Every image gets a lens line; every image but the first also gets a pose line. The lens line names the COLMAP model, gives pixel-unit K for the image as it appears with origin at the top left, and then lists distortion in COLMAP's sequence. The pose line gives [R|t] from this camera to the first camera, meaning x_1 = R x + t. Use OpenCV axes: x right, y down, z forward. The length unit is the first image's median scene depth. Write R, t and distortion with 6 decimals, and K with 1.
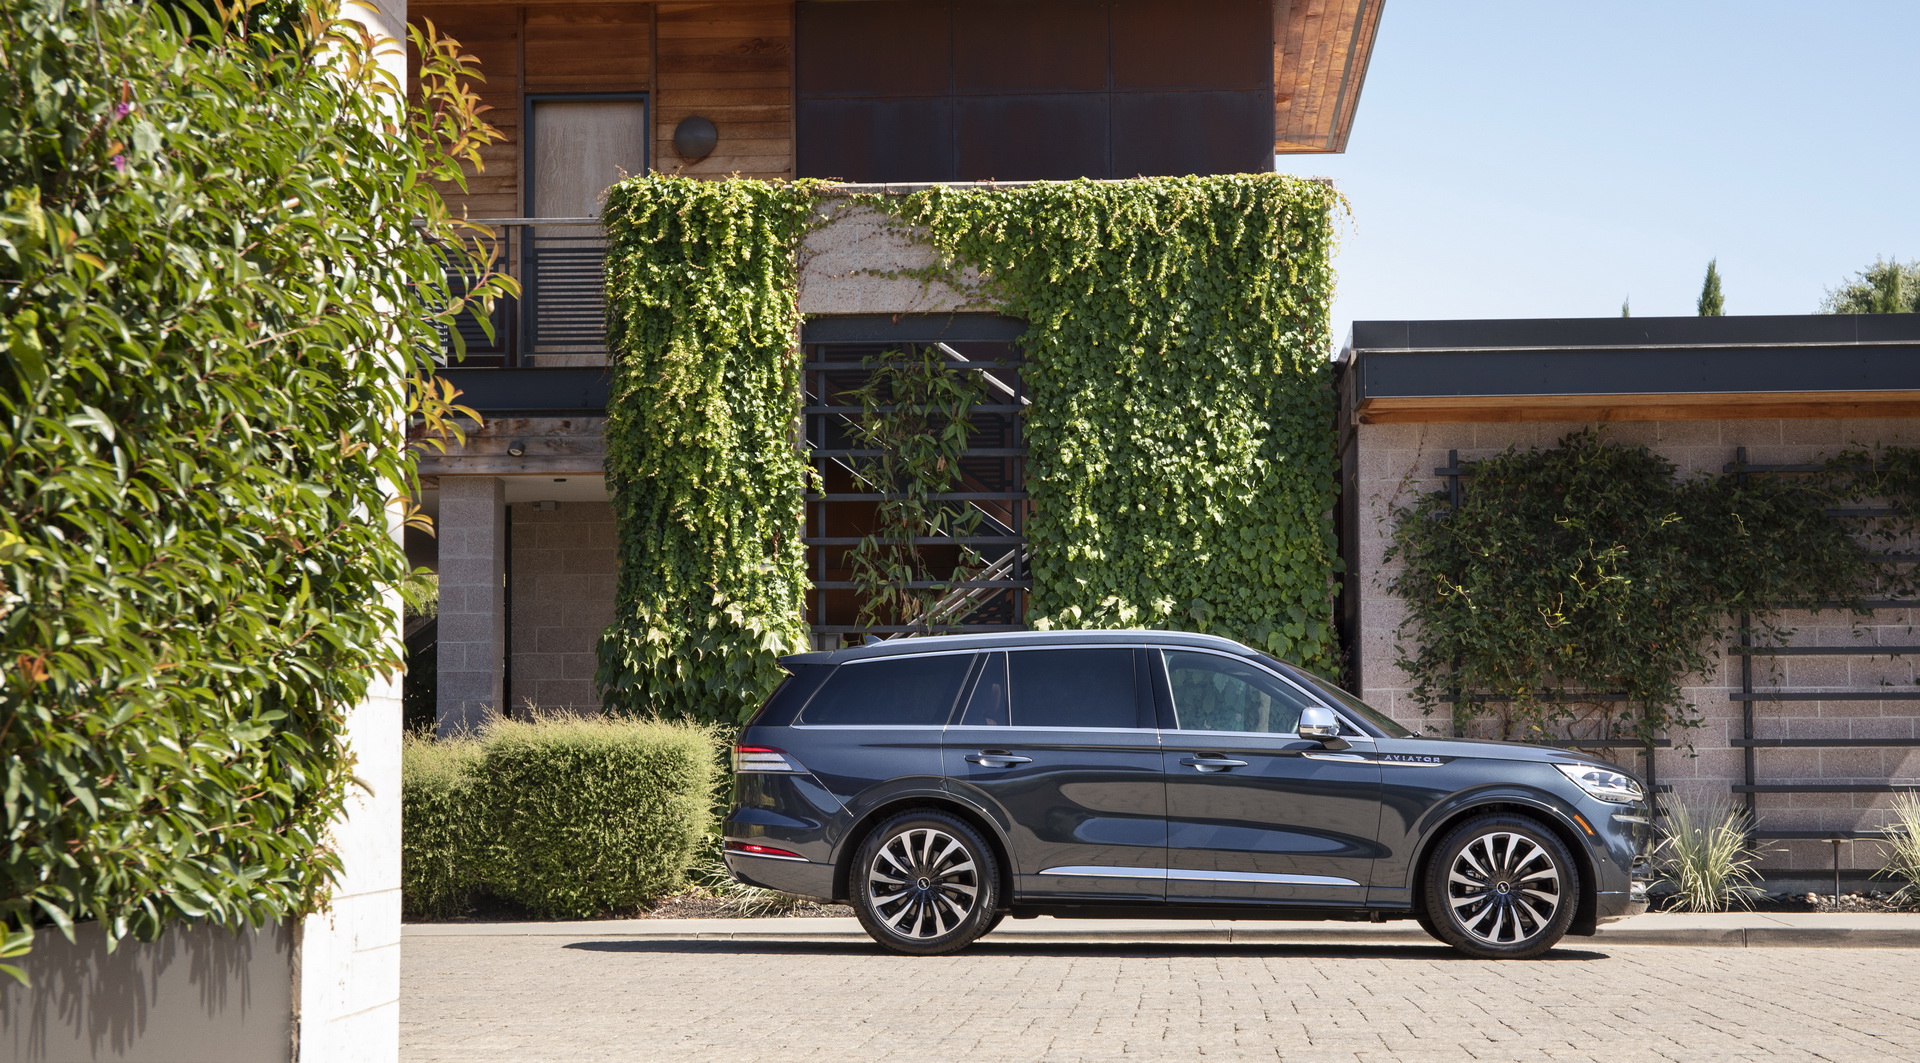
lens RADIAL K [[3326.1, 0, 983.8], [0, 3326.1, 457.1], [0, 0, 1]] dist [0.096251, 0.000000]
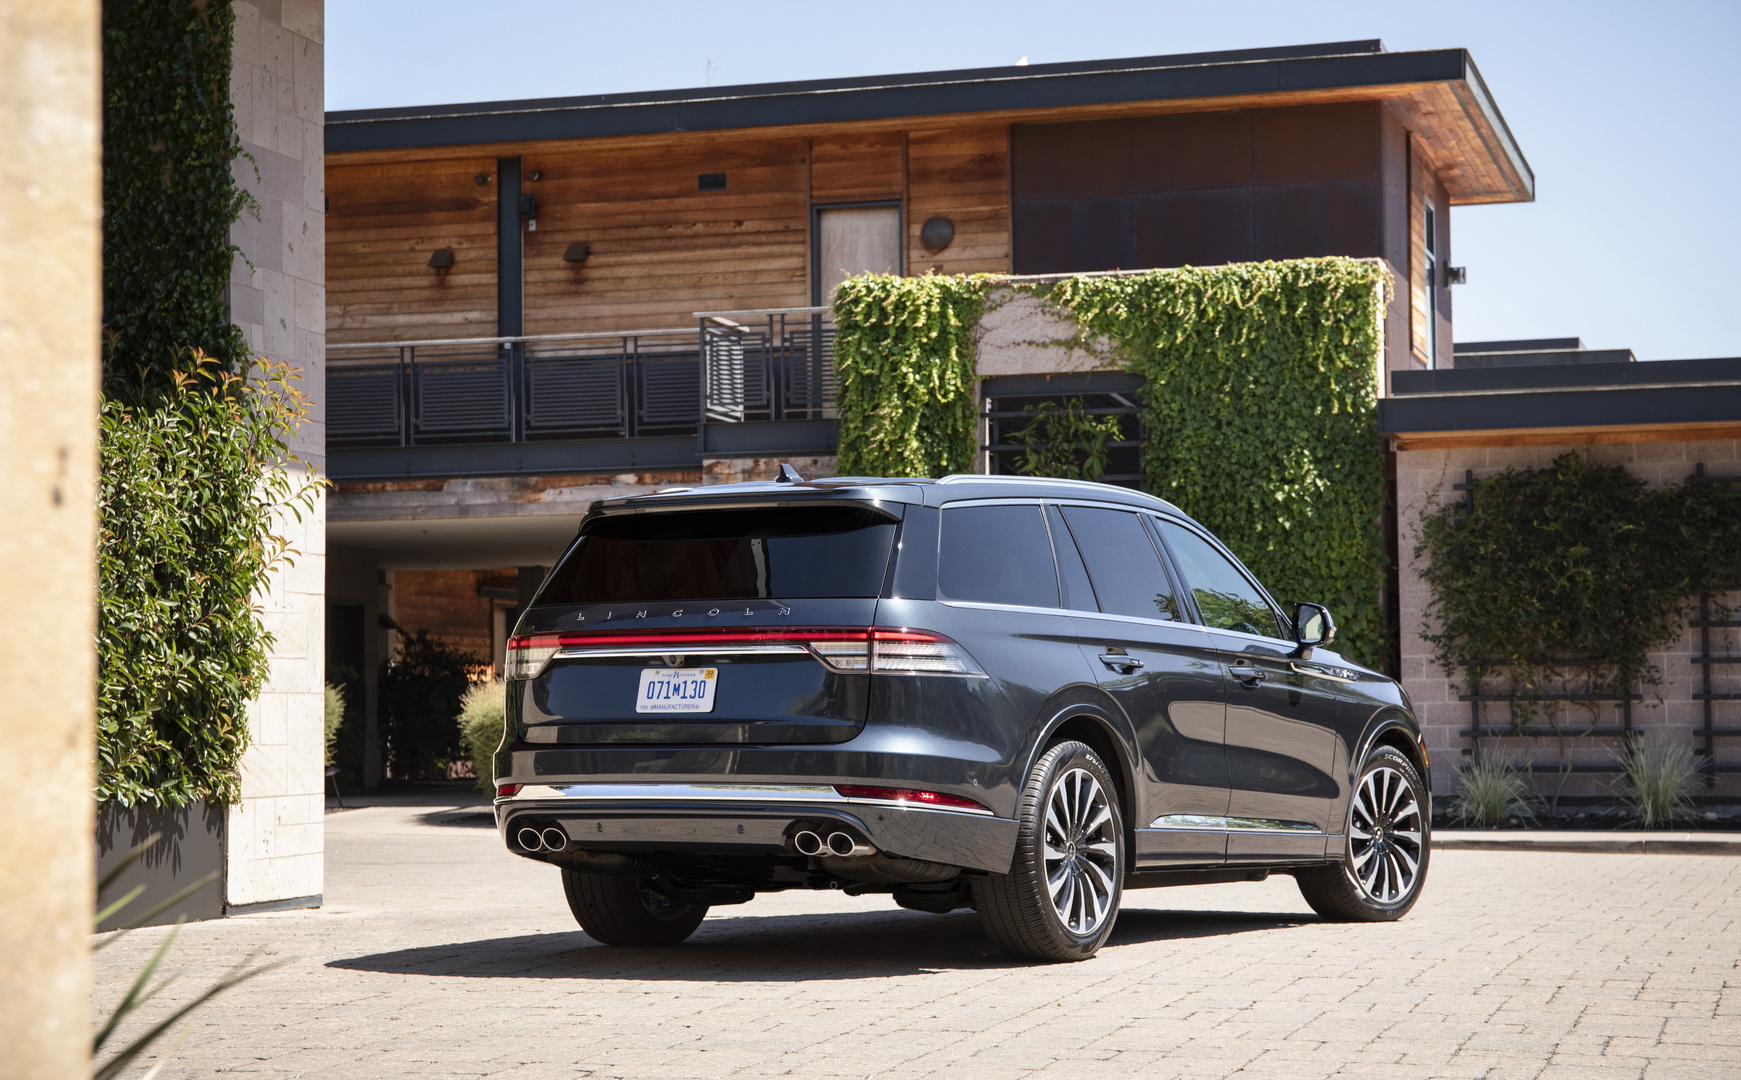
lens RADIAL K [[3078.8, 0, 849.6], [0, 3078.8, 460.8], [0, 0, 1]] dist [0.102424, 0.000000]
pose [[0.973077, -0.021929, -0.229437, 0.179089], [0.025410, 0.999602, 0.012230, -0.025841], [0.229077, -0.017731, 0.973247, -0.213288]]
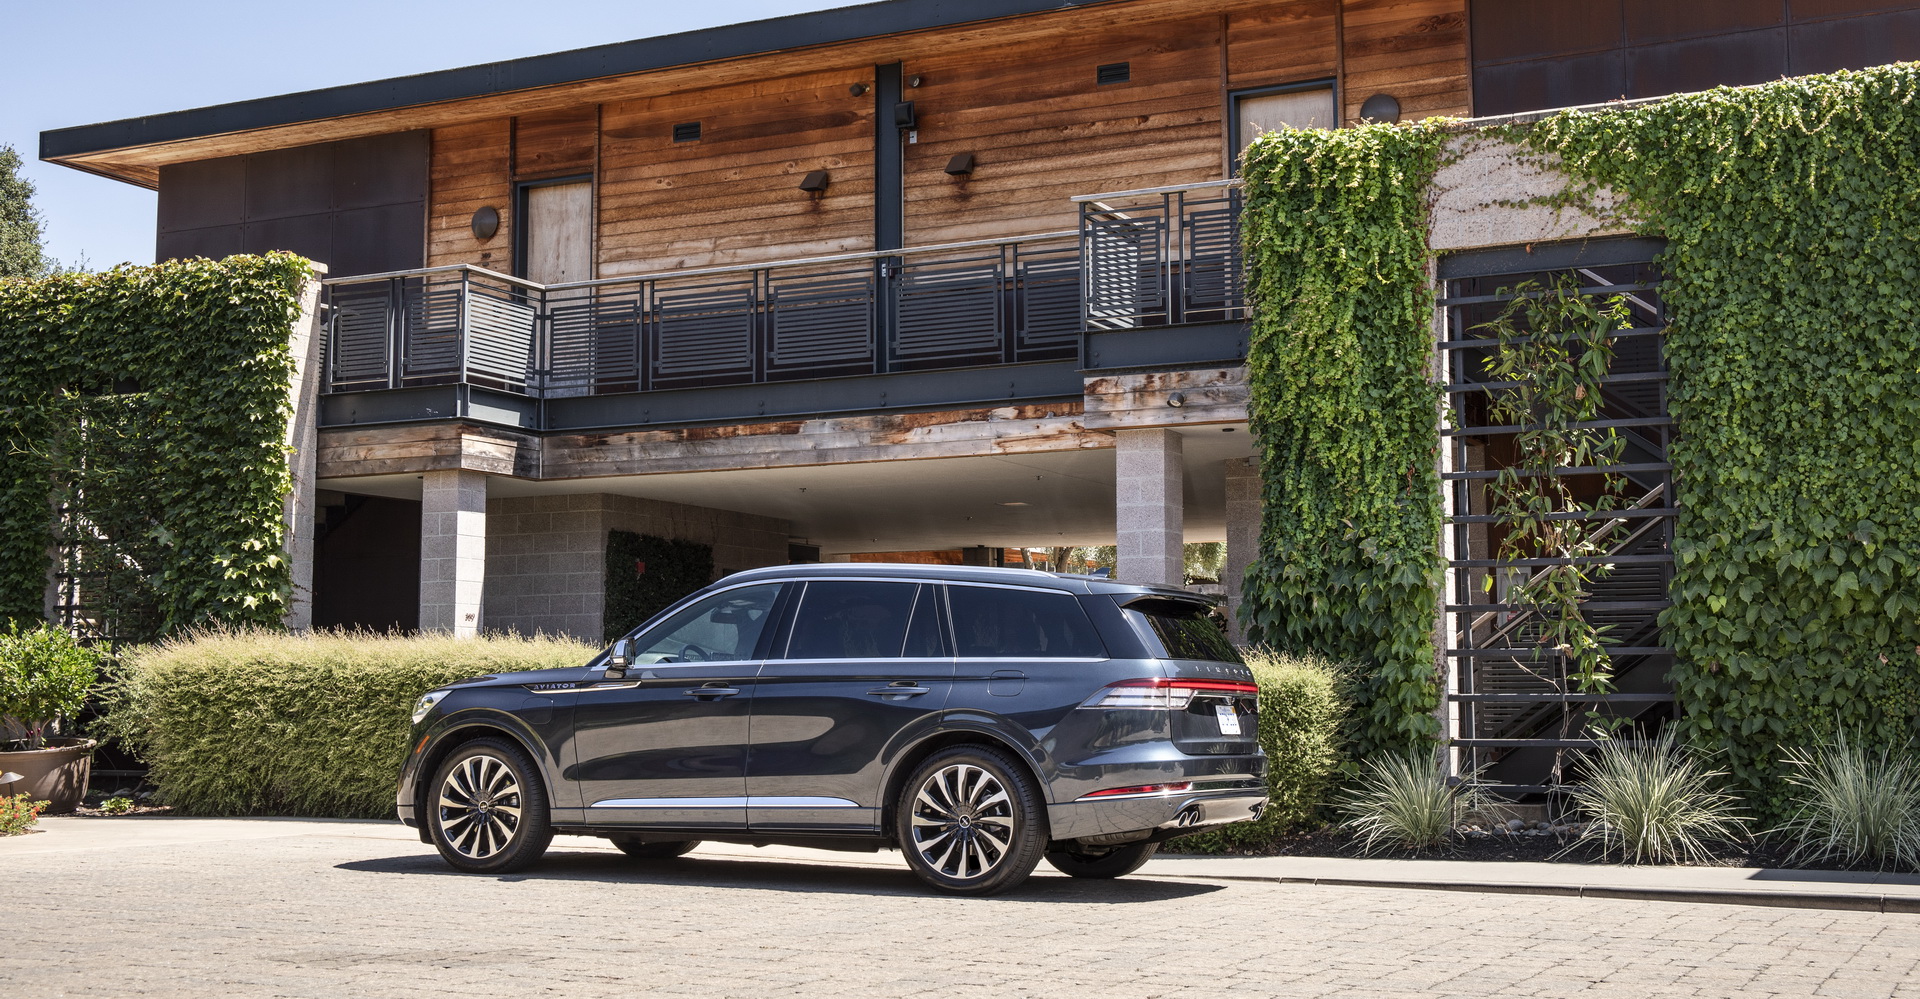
lens RADIAL K [[2207.7, 0, 959.2], [0, 2207.7, 421.7], [0, 0, 1]] dist [0.004814, 0.000000]
pose [[0.919636, -0.046340, -0.390027, 0.072512], [0.036486, 0.998801, -0.032641, 0.025663], [0.391072, 0.015788, 0.920225, 0.333371]]
